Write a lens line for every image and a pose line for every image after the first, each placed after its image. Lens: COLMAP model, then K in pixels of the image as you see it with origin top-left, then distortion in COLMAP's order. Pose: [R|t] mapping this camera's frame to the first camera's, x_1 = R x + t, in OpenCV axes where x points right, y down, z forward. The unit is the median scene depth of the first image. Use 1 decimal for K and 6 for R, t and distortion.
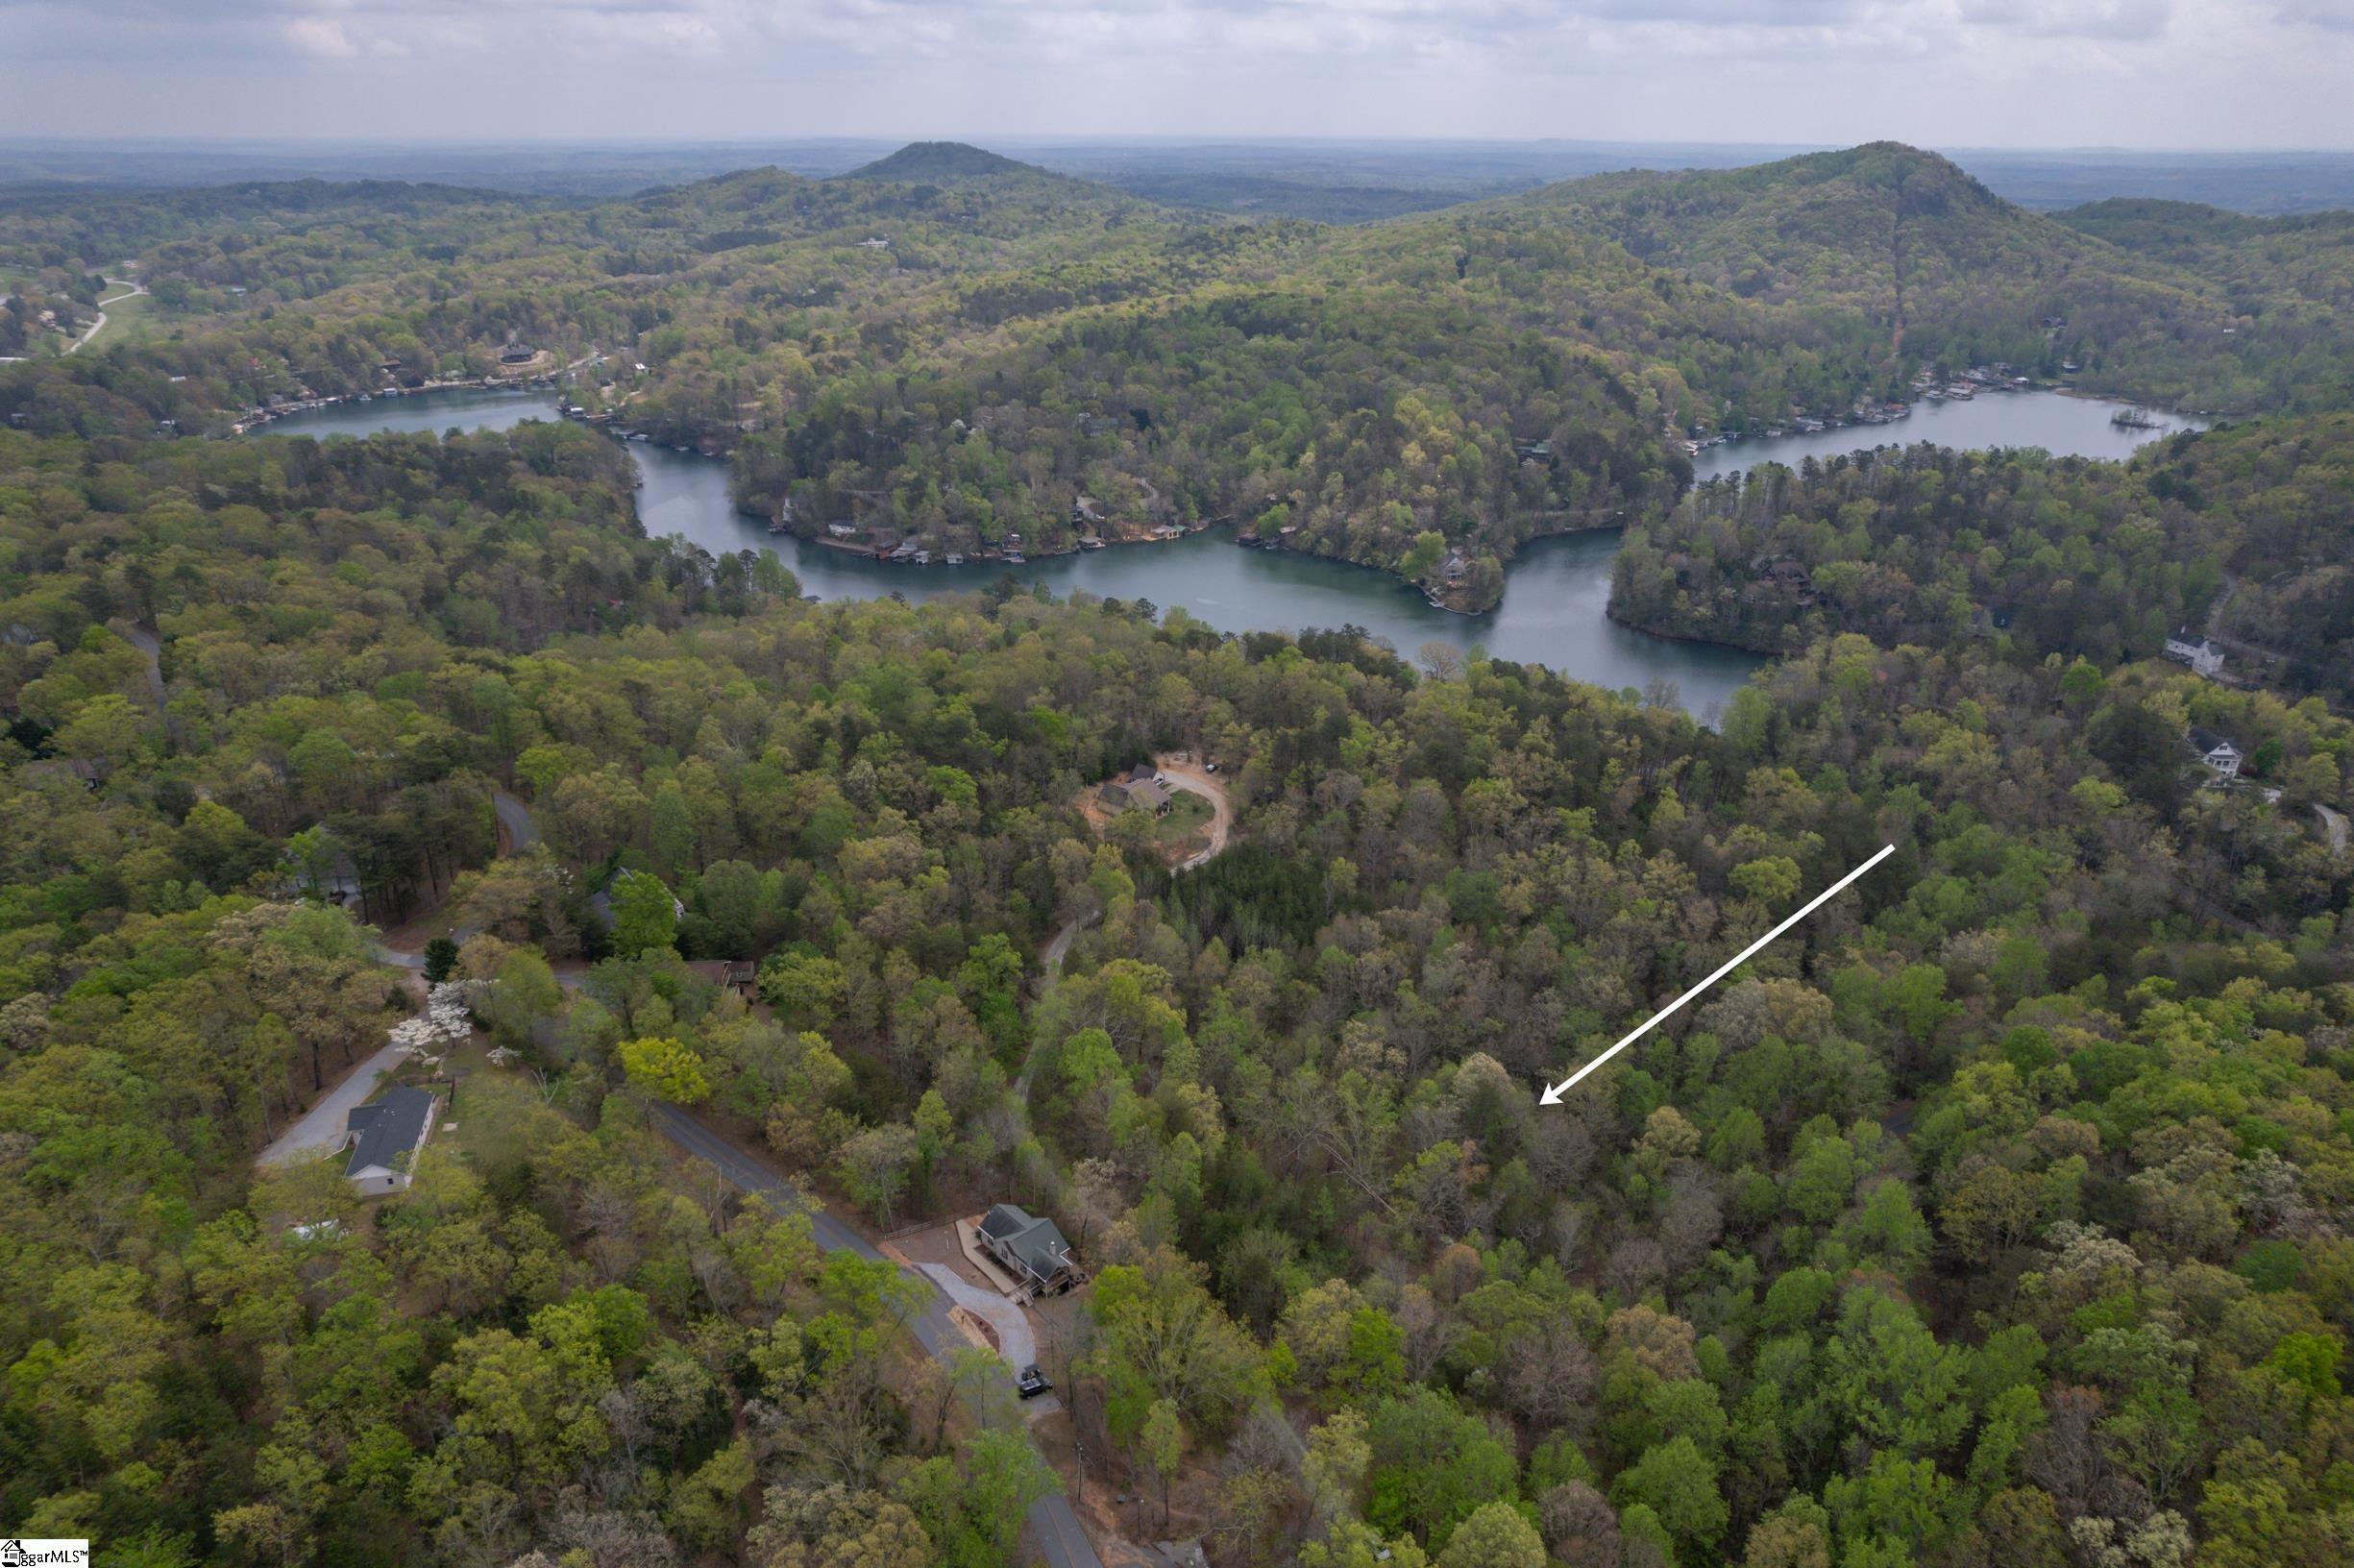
lens RADIAL K [[1543.0, 0, 1177.0], [0, 1543.0, 784.0], [0, 0, 1]] dist [-0.081978, 0.082840]
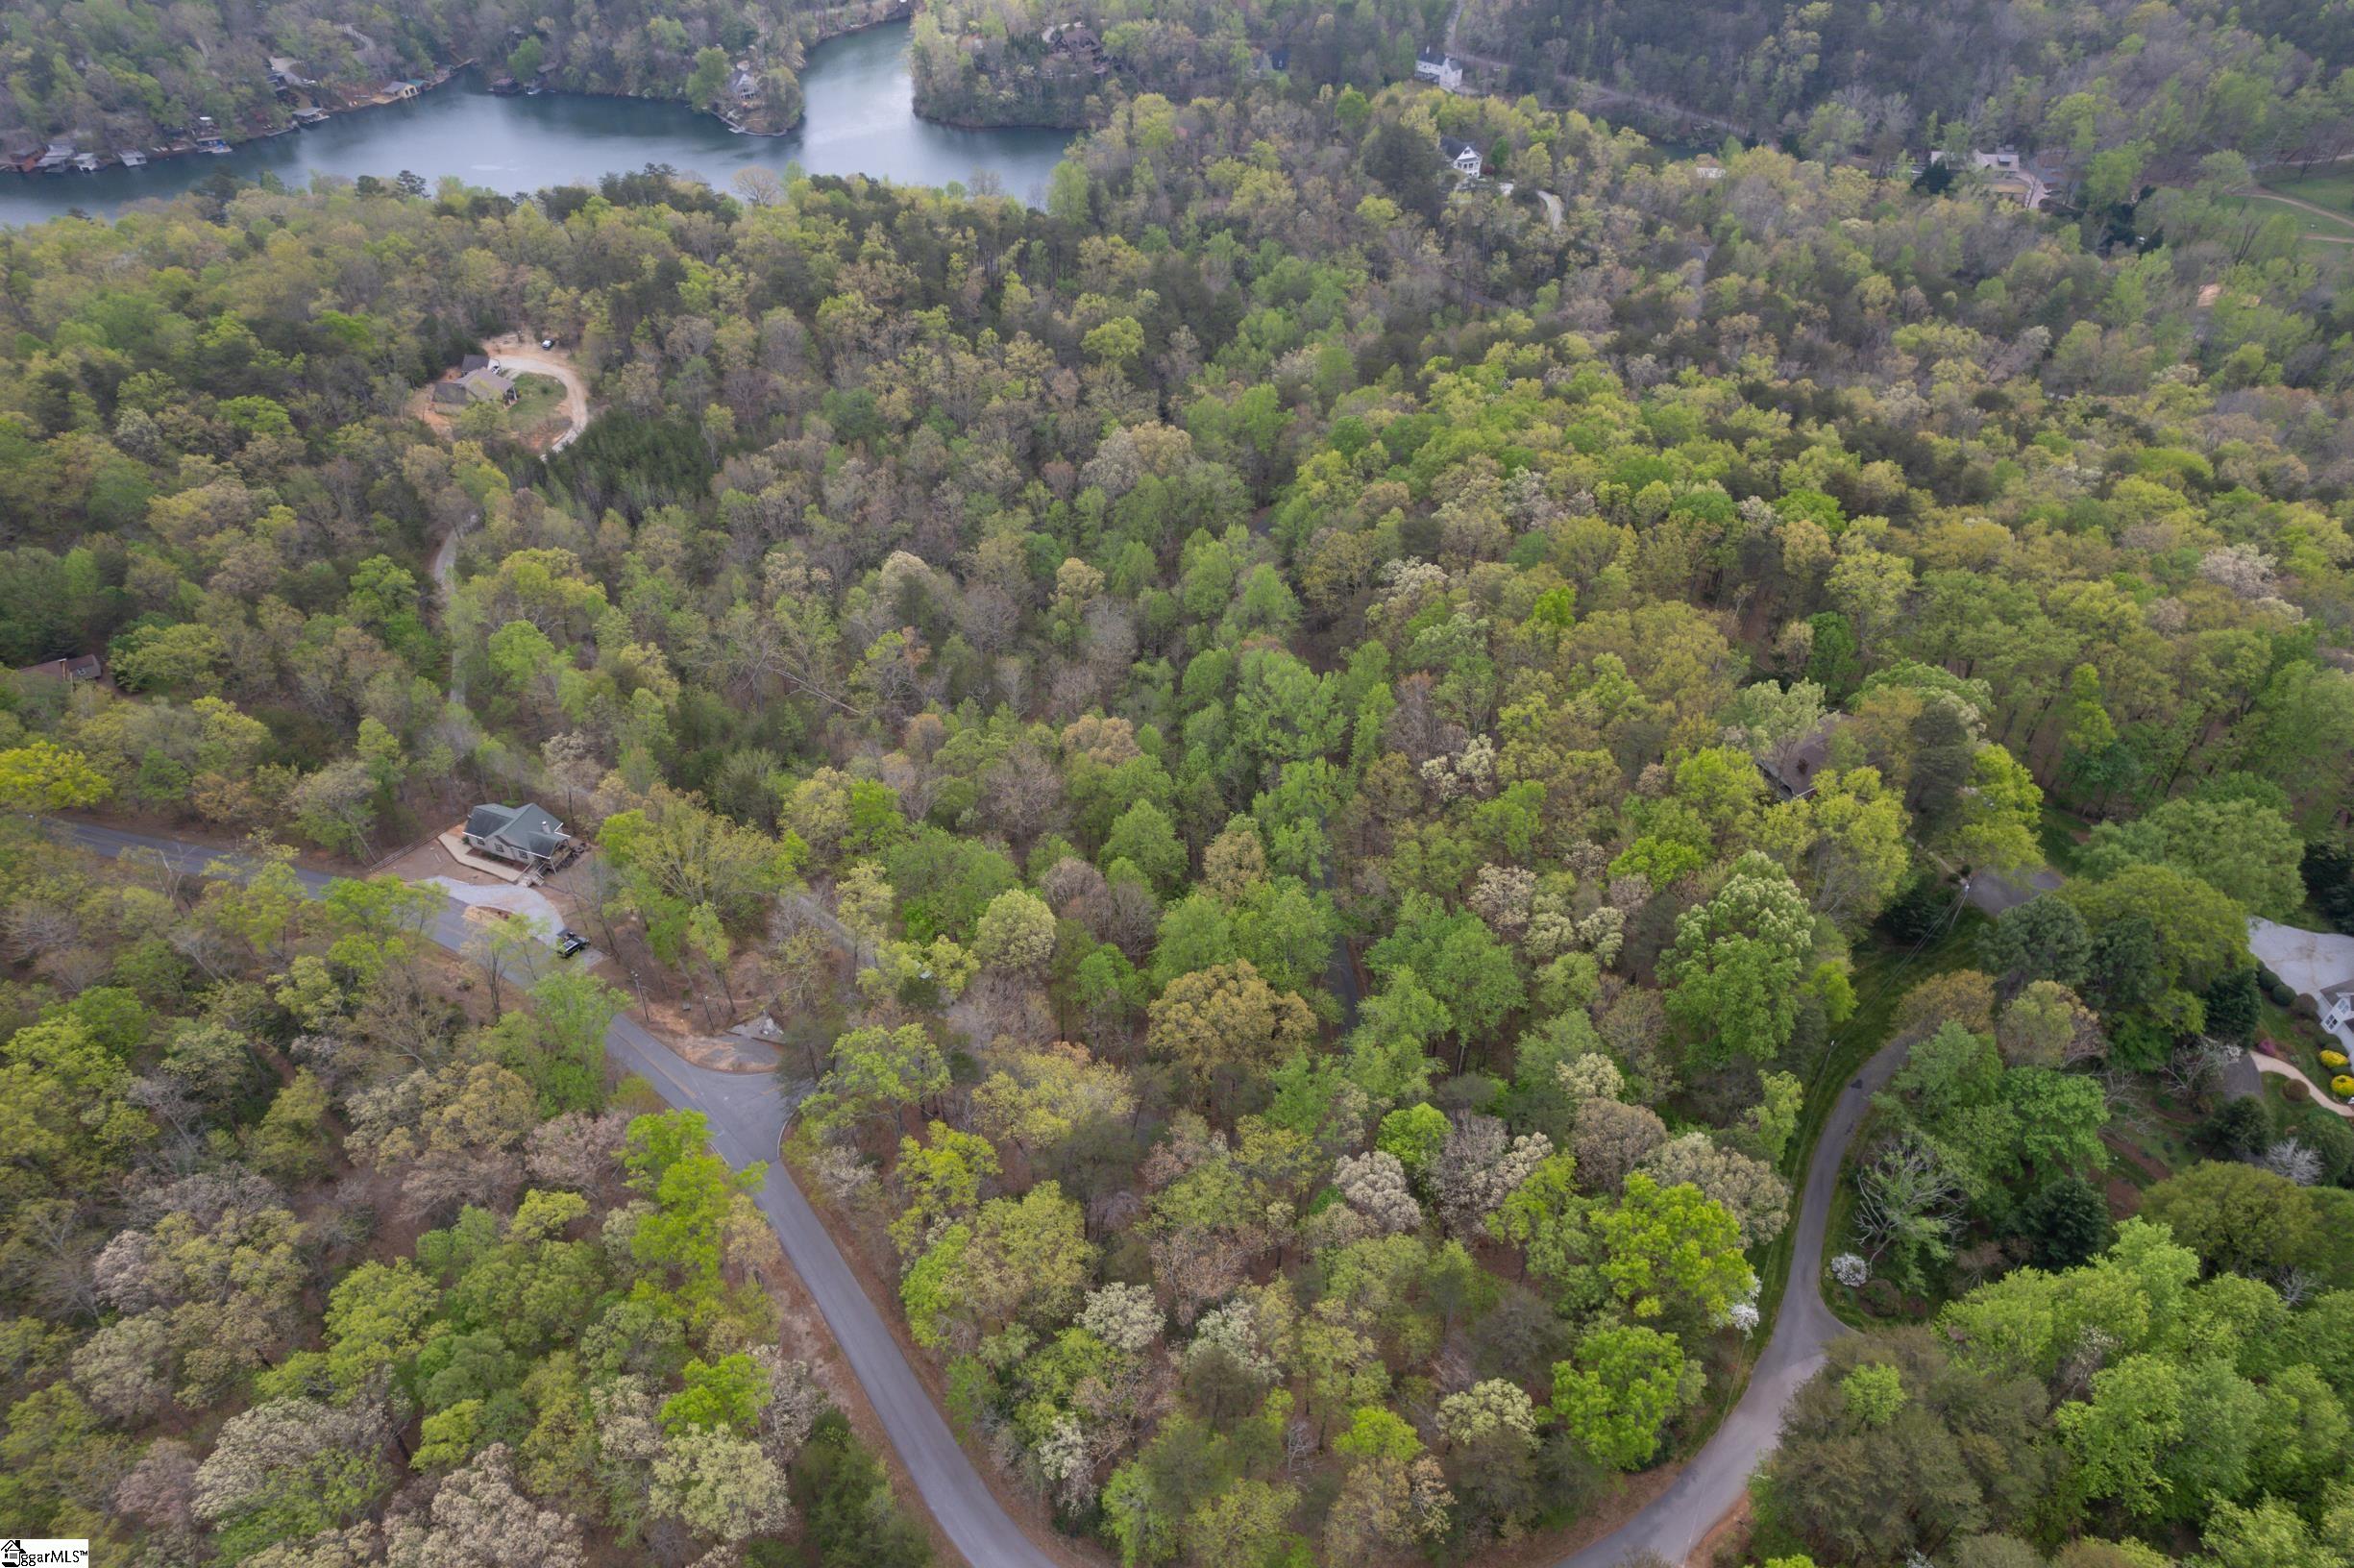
lens RADIAL K [[1545.0, 0, 1191.3], [0, 1545.0, 793.3], [0, 0, 1]] dist [-0.066113, 0.071632]
pose [[0.896902, -0.291753, 0.332337, -0.018822], [0.182891, 0.928936, 0.321914, 0.020590], [-0.402639, -0.227944, 0.886523, -0.054570]]
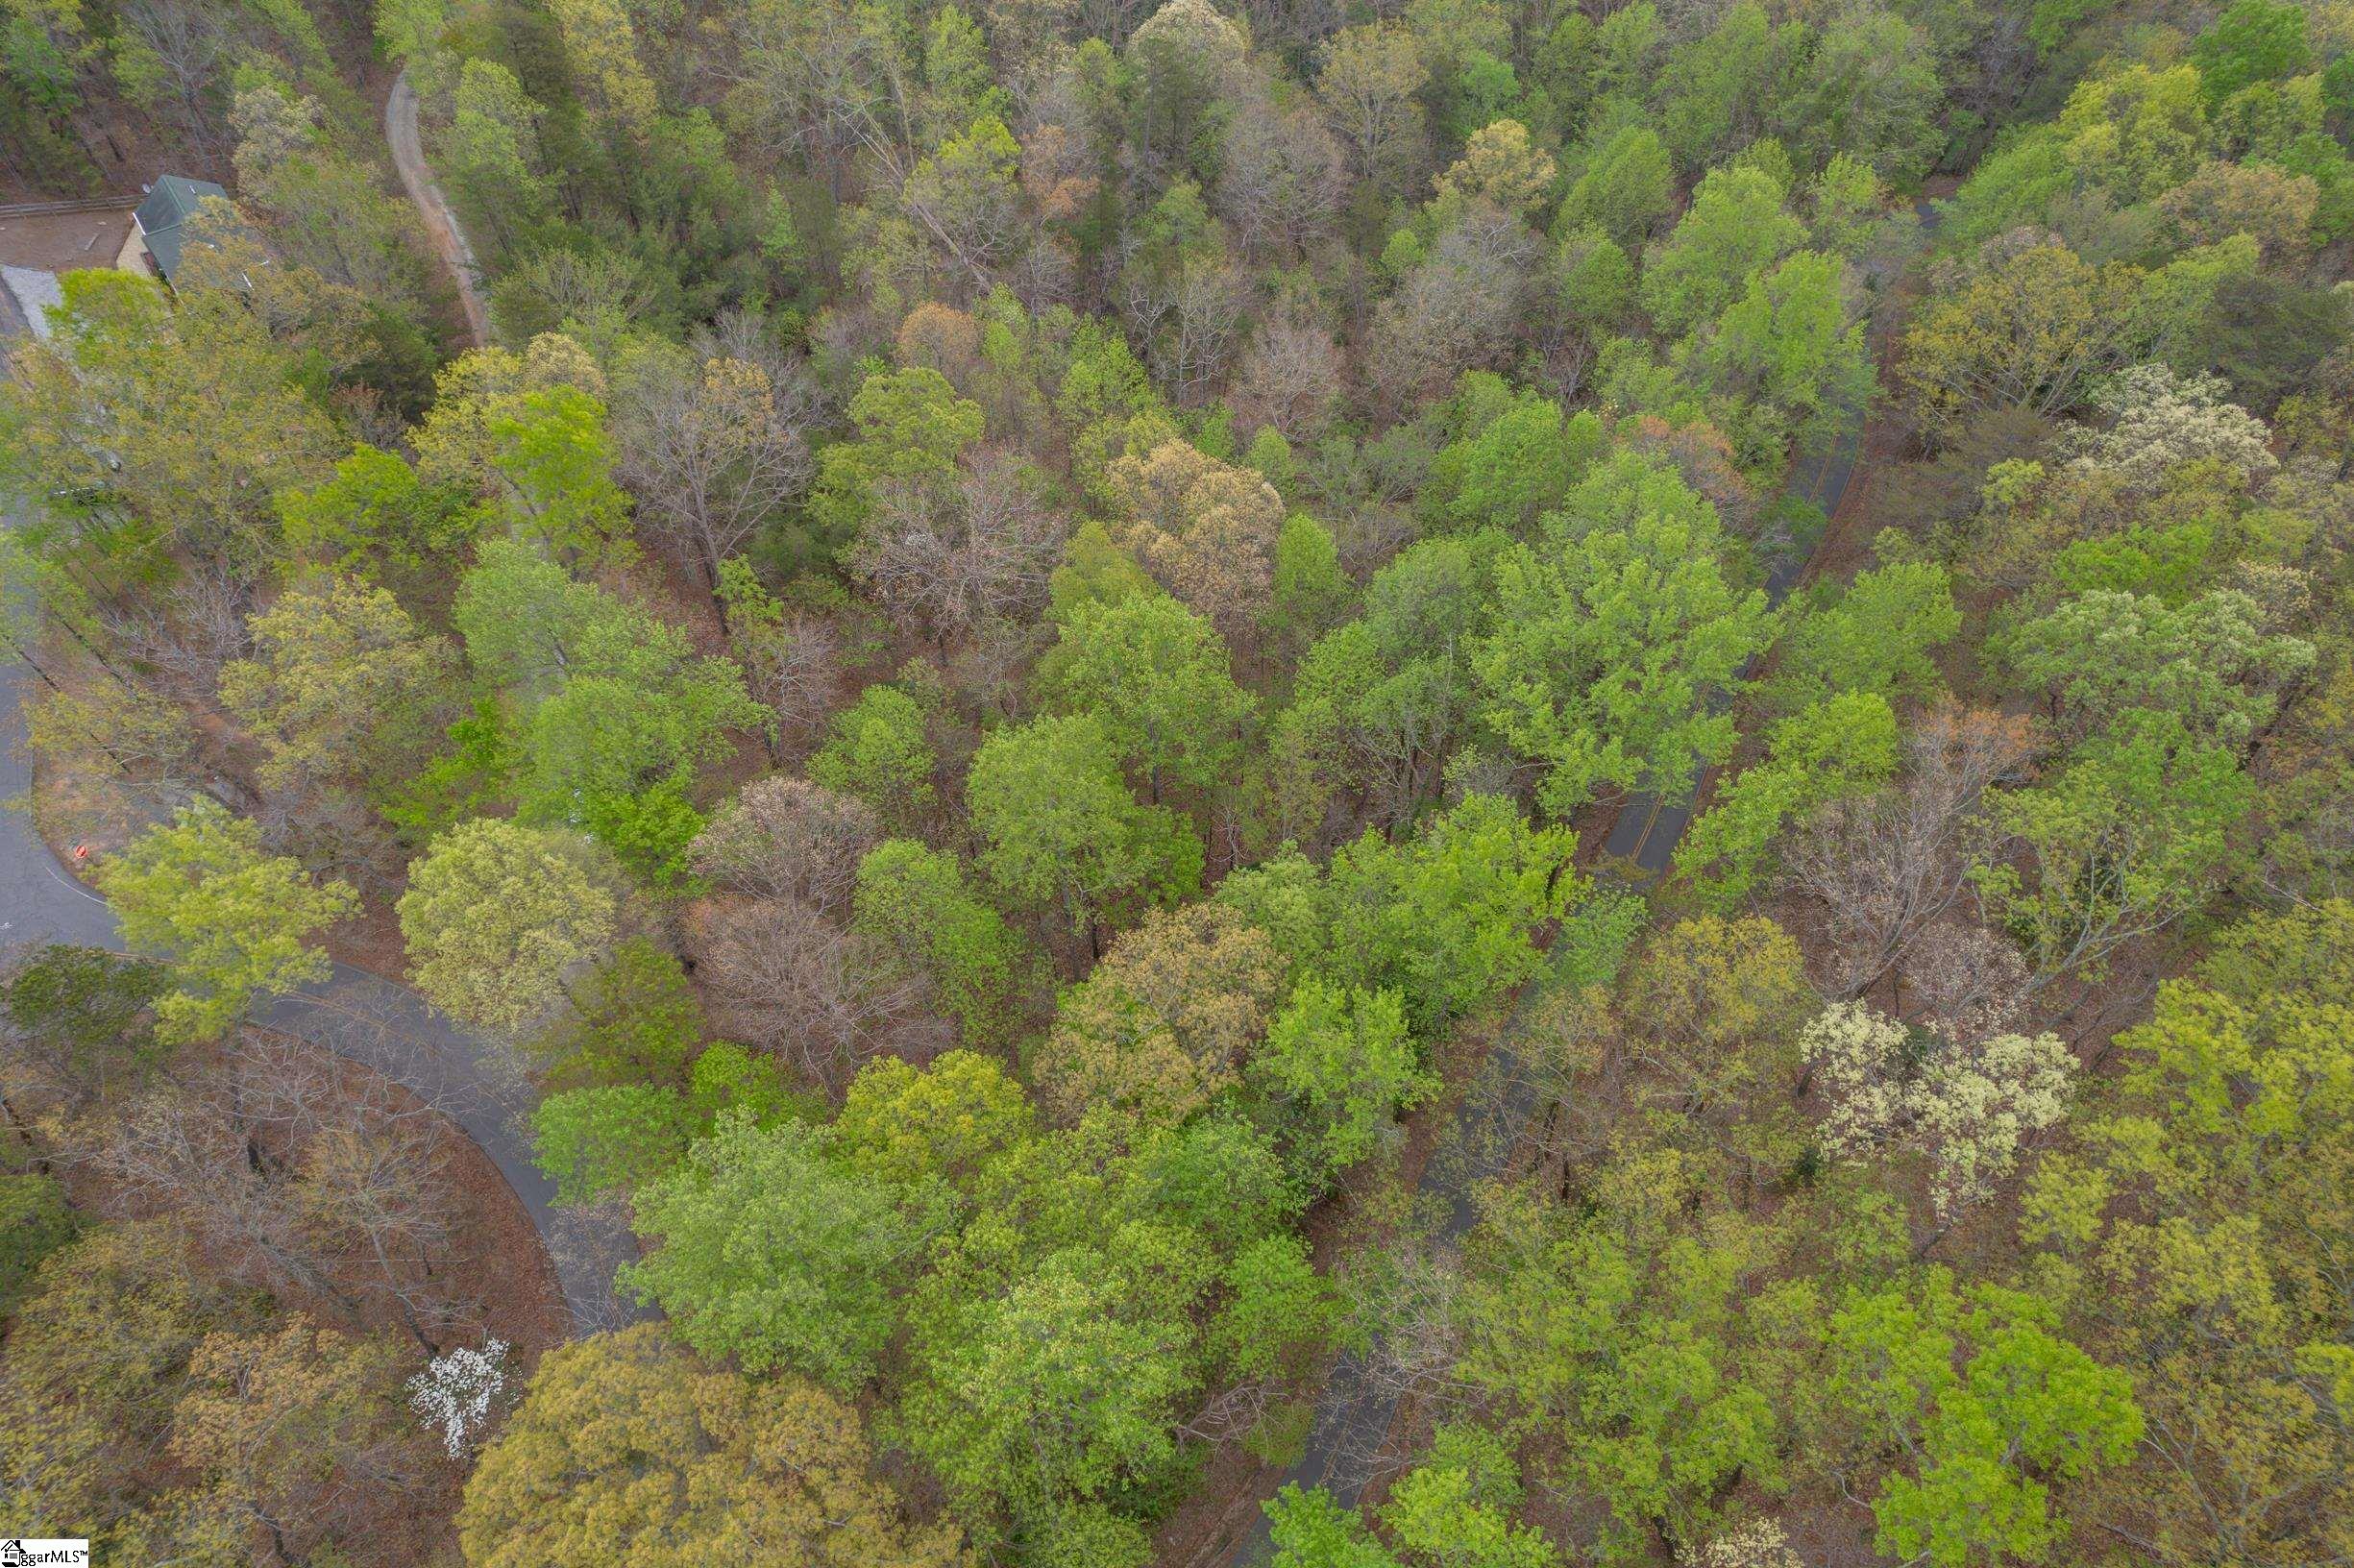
lens RADIAL K [[1545.0, 0, 1191.3], [0, 1545.0, 793.3], [0, 0, 1]] dist [-0.066113, 0.071632]
pose [[0.992128, 0.106949, -0.065146, 0.216733], [-0.057170, 0.849664, 0.524216, 0.110170], [0.111417, -0.516365, 0.849090, 0.320537]]
